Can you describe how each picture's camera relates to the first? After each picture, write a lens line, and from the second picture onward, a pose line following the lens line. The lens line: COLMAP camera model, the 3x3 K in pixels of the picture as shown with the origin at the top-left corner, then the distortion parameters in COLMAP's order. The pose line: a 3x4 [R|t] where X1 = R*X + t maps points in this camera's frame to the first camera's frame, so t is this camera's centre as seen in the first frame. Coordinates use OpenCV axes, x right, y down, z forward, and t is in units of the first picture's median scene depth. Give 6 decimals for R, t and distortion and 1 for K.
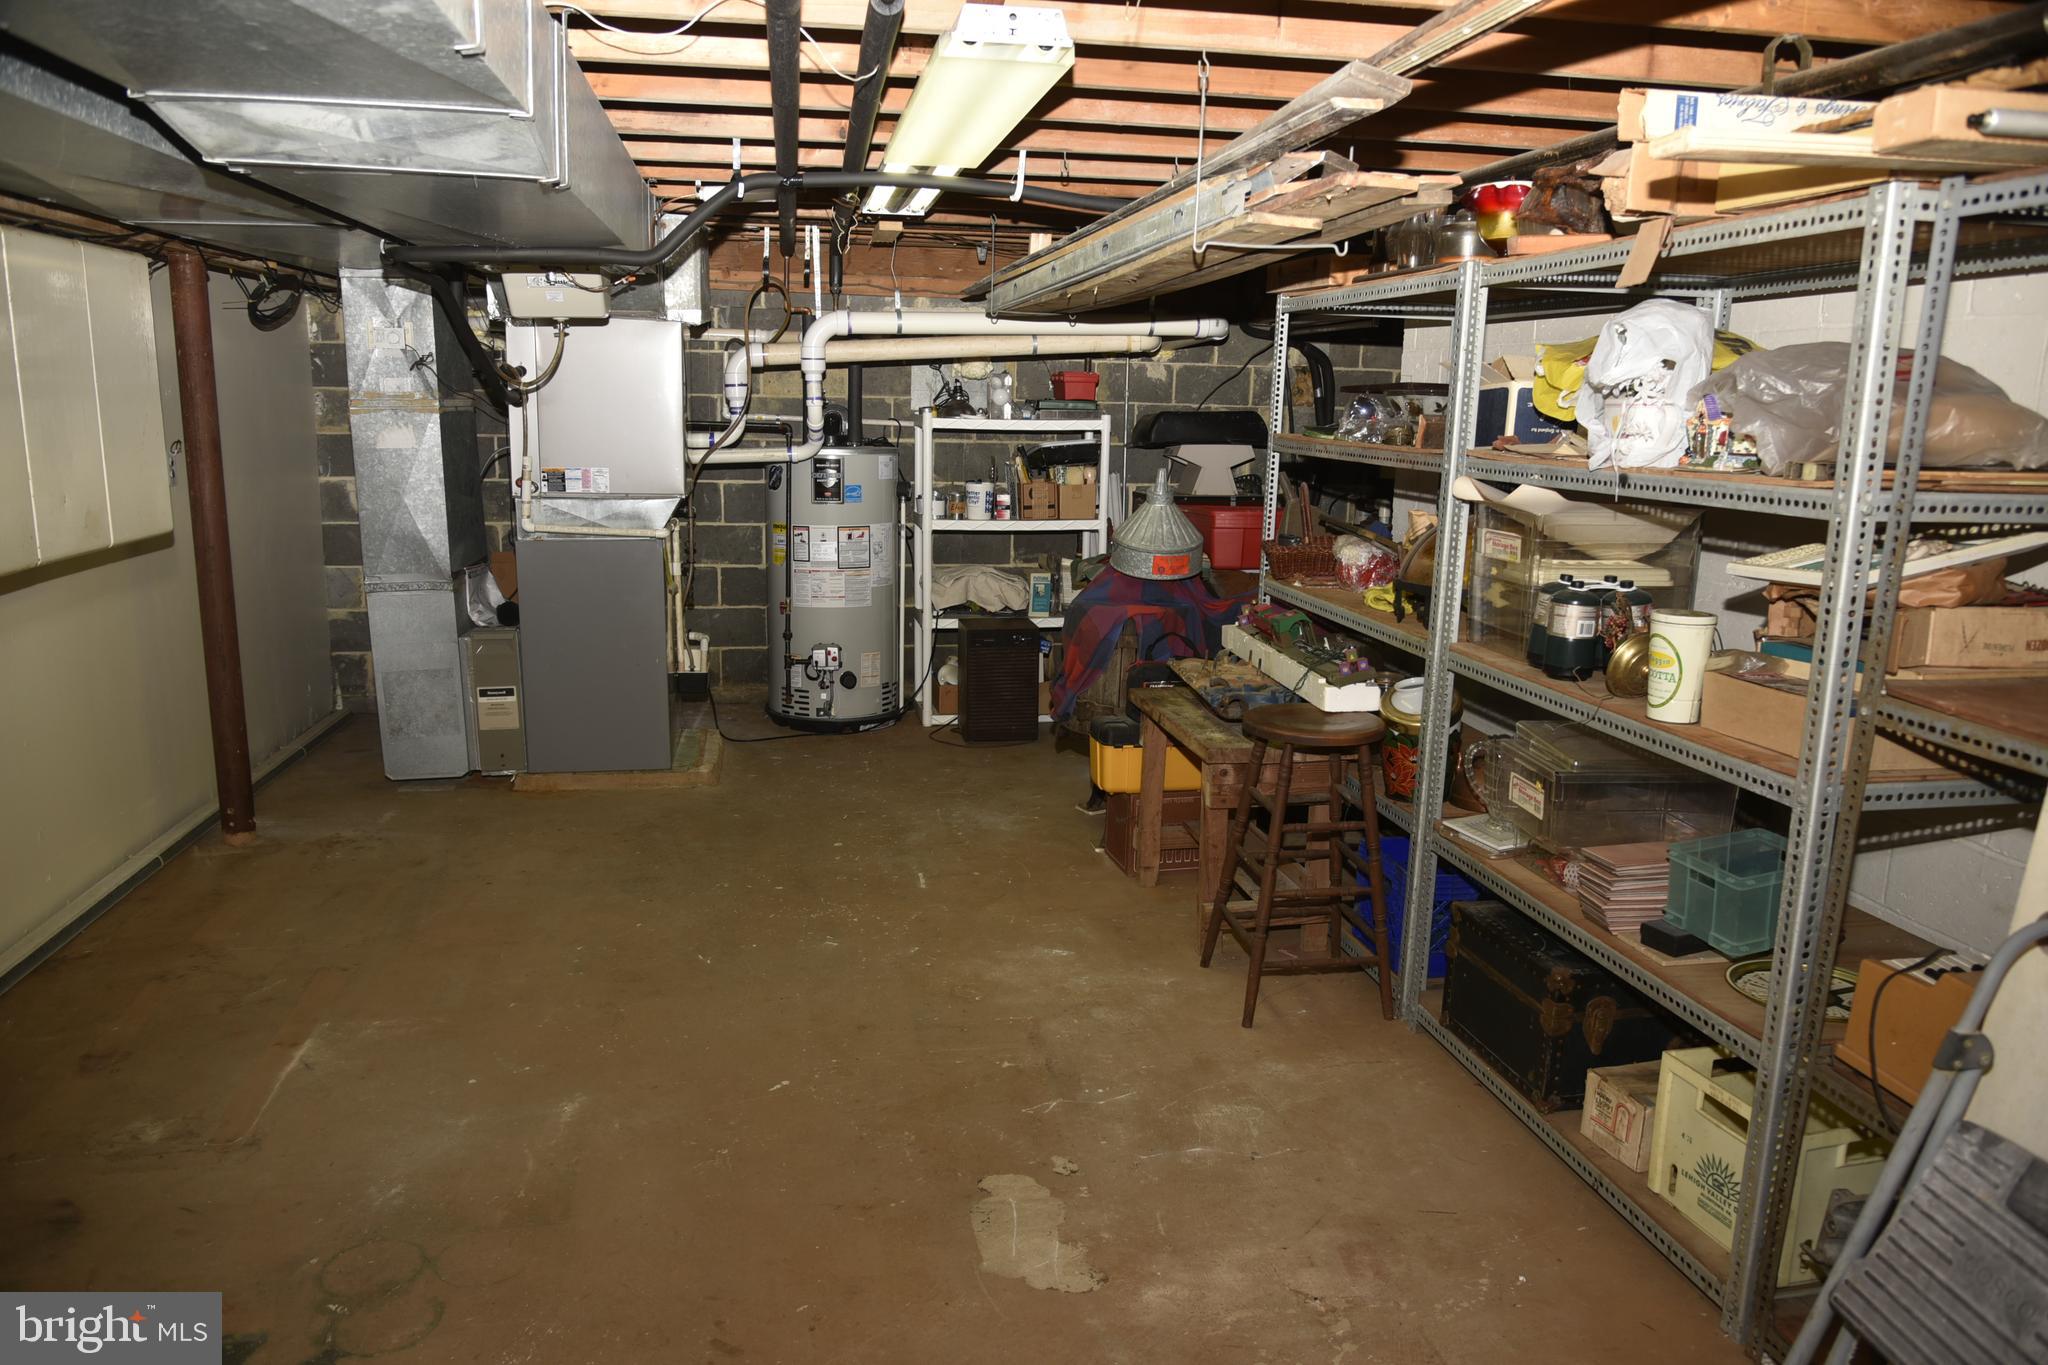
lens RADIAL K [[1408.6, 0, 1031.9], [0, 1408.6, 683.9], [0, 0, 1]] dist [-0.031123, 0.001613]
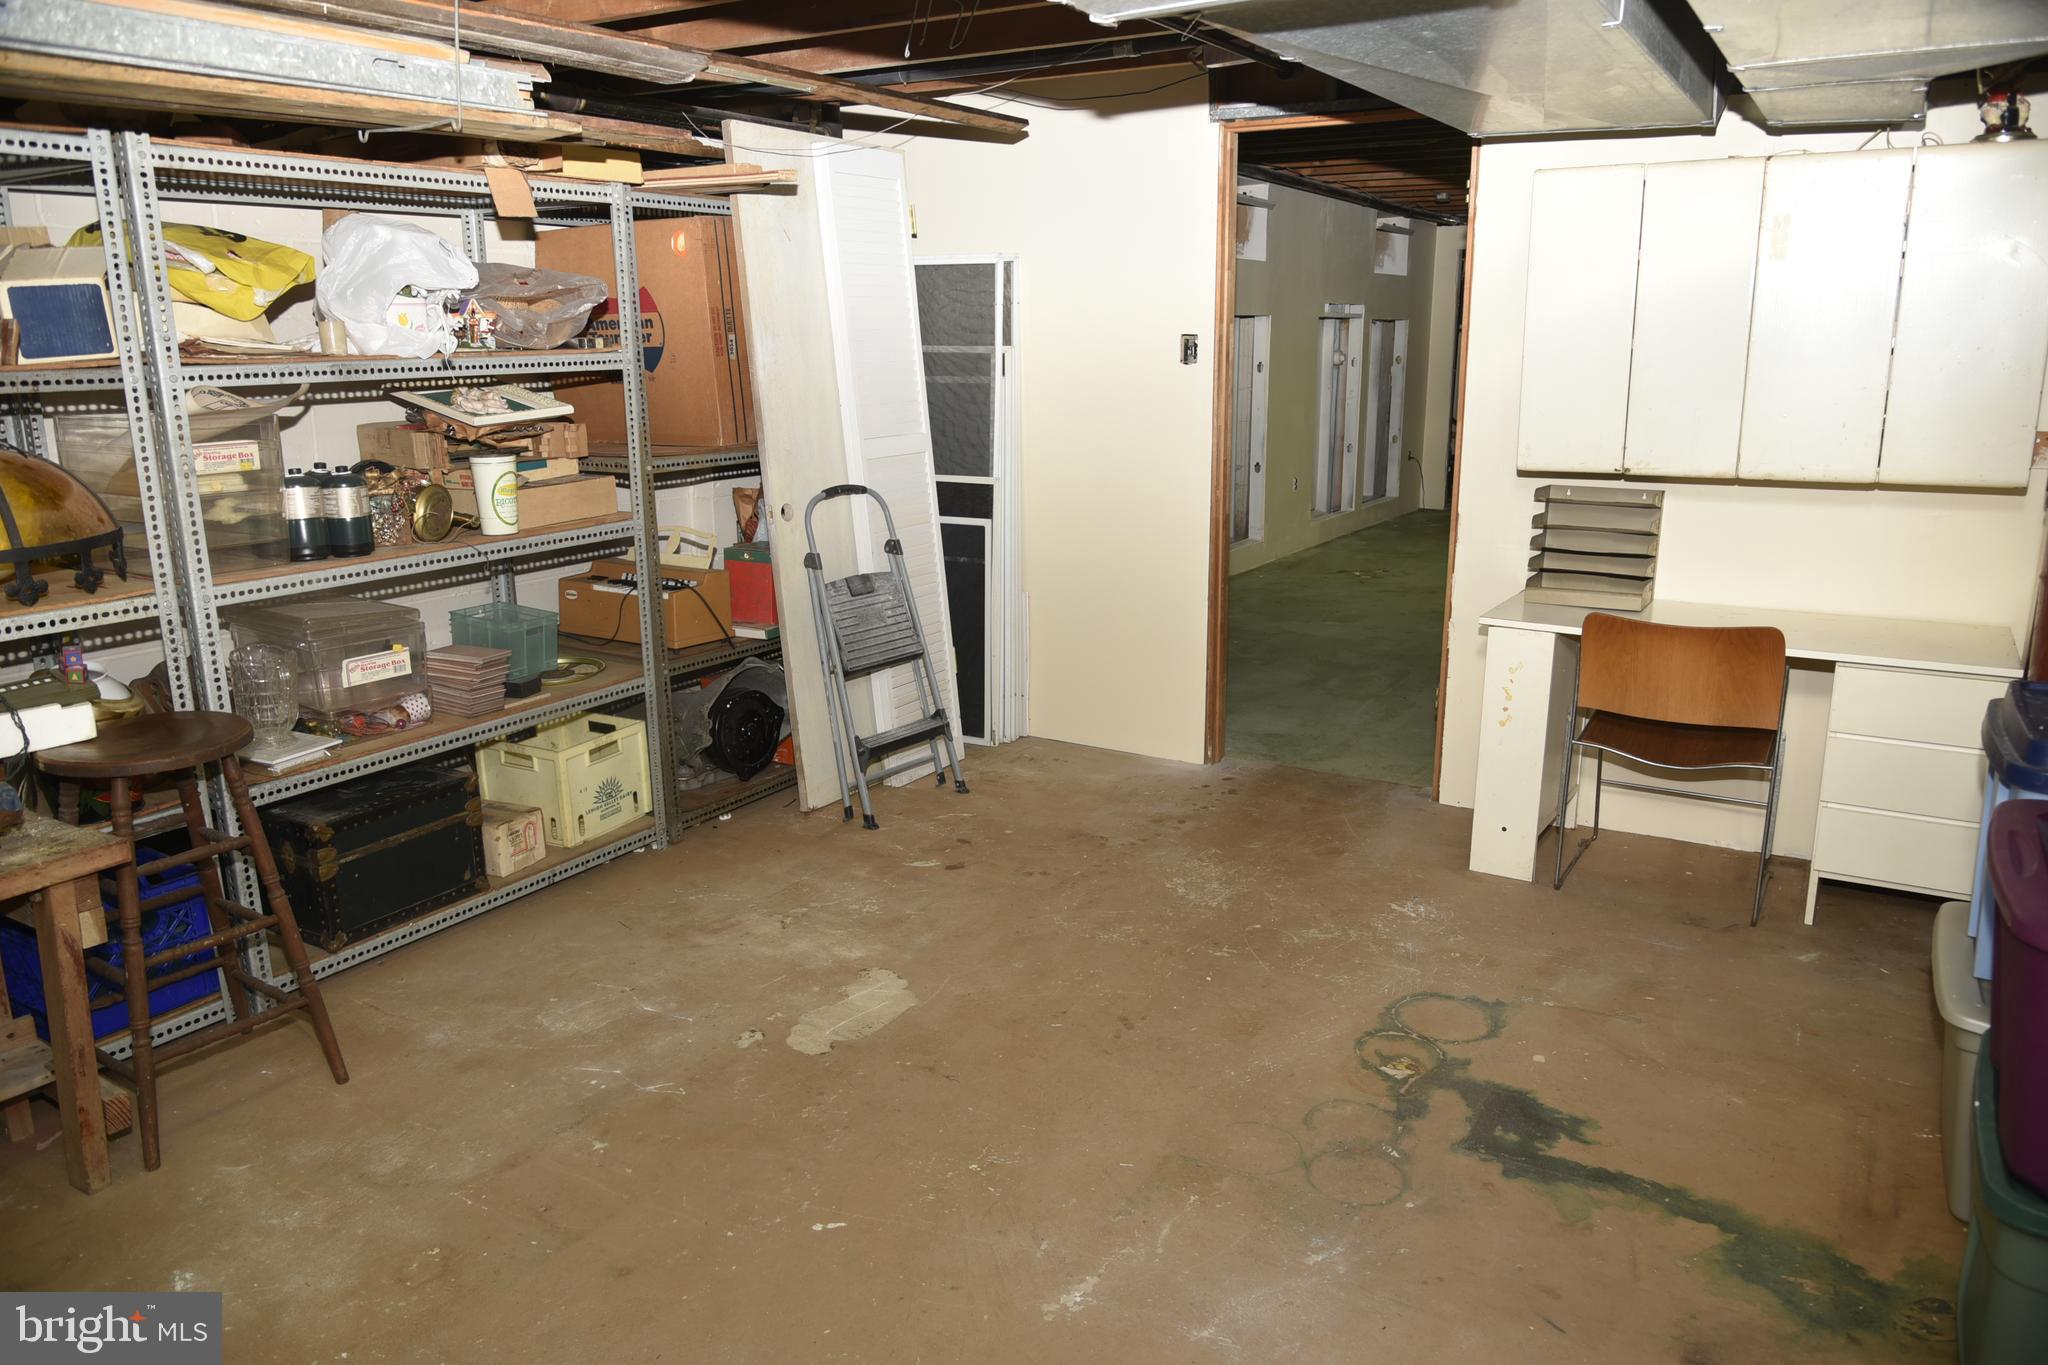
lens RADIAL K [[1408.6, 0, 1027.6], [0, 1408.6, 686.9], [0, 0, 1]] dist [-0.031123, 0.001613]
pose [[-0.741474, -0.178089, 0.646917, -0.751593], [0.127476, 0.909186, 0.396398, -0.282013], [-0.658762, 0.376385, -0.651435, 1.422020]]
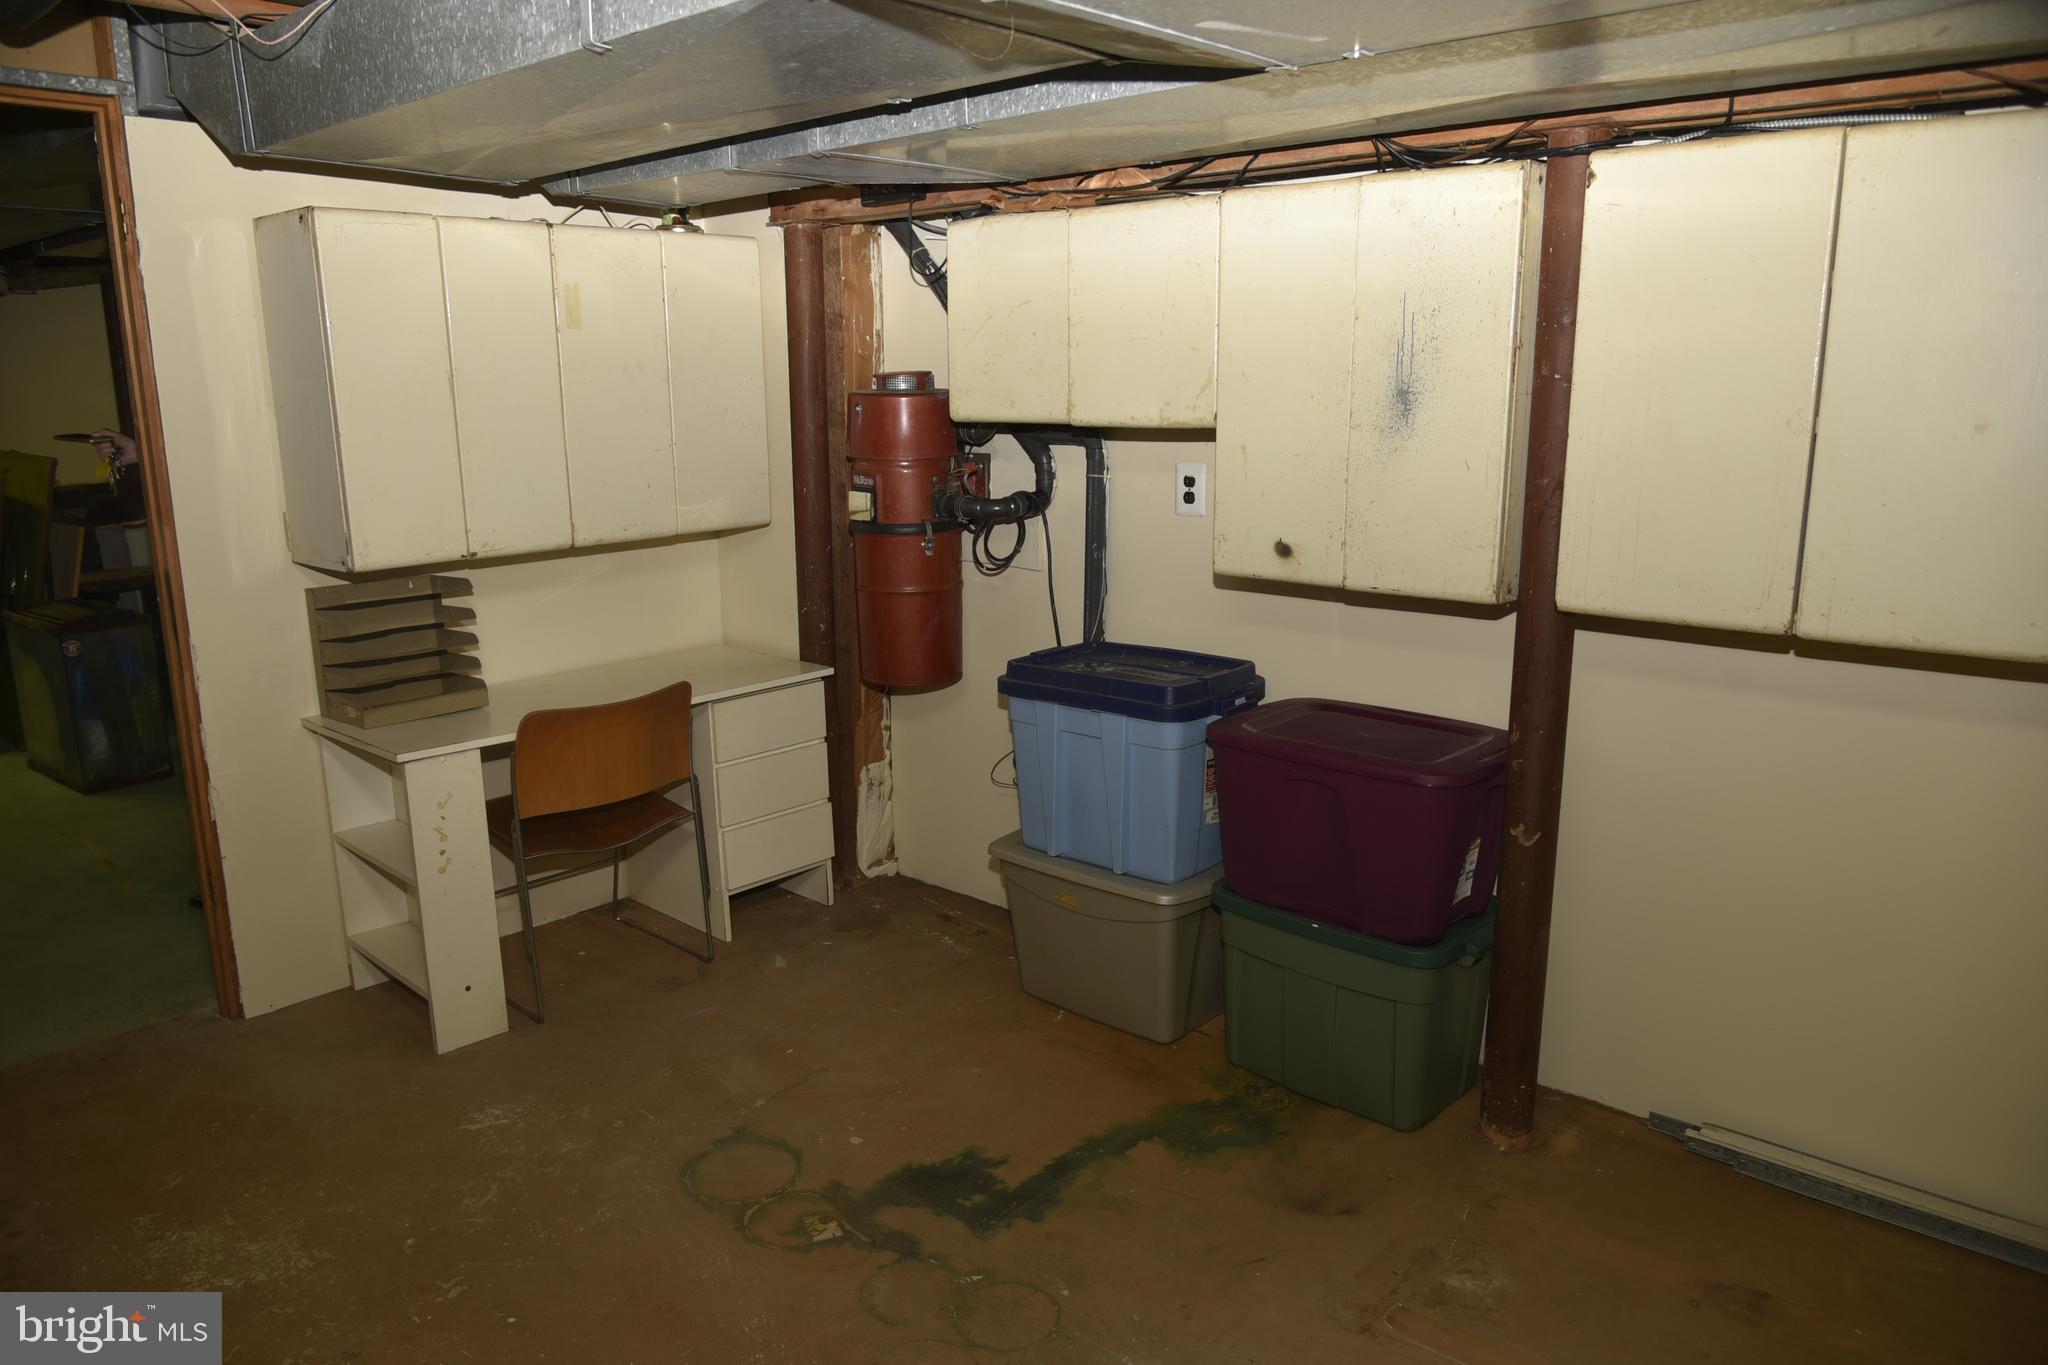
lens RADIAL K [[1408.6, 0, 1018.2], [0, 1408.6, 679.8], [0, 0, 1]] dist [-0.031123, 0.001613]
pose [[-0.794366, 0.111752, -0.597071, 0.021386], [-0.132888, 0.927151, 0.350331, -0.253608], [0.592726, 0.357635, -0.721647, 1.290267]]
